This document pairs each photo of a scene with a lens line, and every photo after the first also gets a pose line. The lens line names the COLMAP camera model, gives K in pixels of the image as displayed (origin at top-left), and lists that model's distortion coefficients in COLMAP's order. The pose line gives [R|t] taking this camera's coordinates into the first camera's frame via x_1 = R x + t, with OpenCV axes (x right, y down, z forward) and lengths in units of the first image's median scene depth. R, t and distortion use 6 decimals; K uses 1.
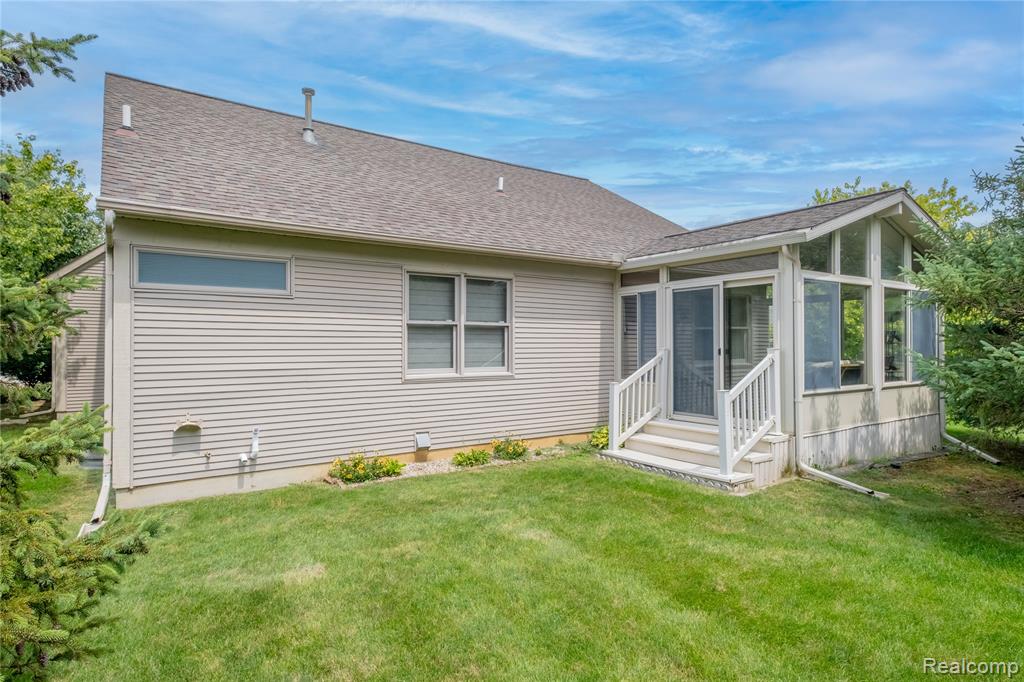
lens RADIAL K [[558.1, 0, 512.8], [0, 558.1, 342.7], [0, 0, 1]] dist [-0.000727, -0.000554]
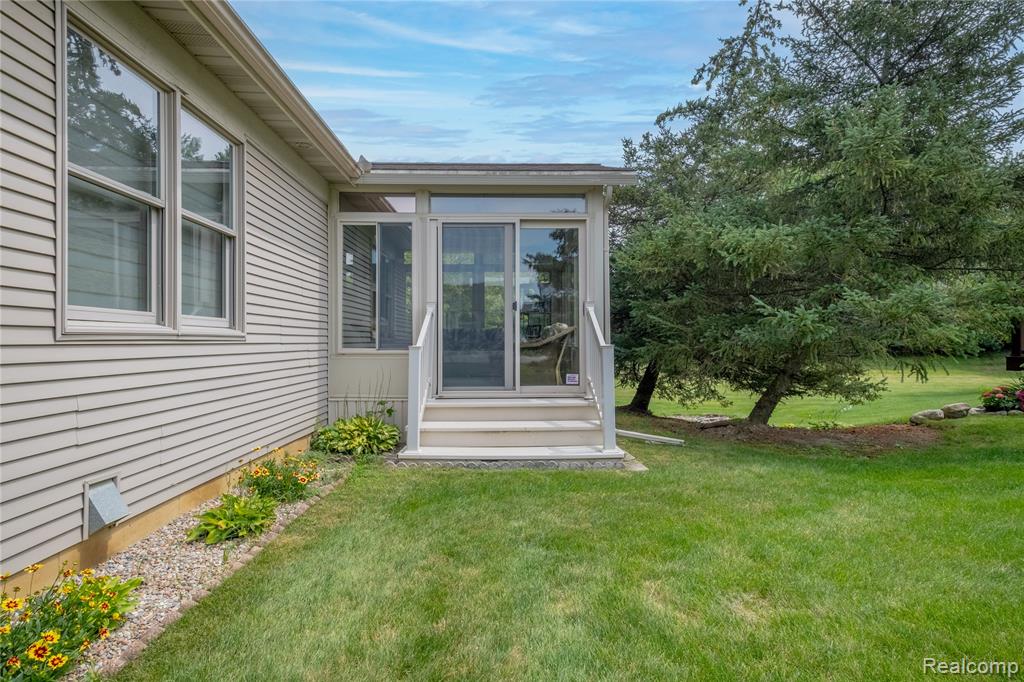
lens RADIAL K [[558.1, 0, 513.0], [0, 558.1, 338.6], [0, 0, 1]] dist [-0.000727, -0.000554]
pose [[0.536558, 0.005438, 0.843846, -0.313761], [-0.003517, 0.999985, -0.004208, 0.067030], [-0.843856, -0.000710, 0.536569, 0.567320]]
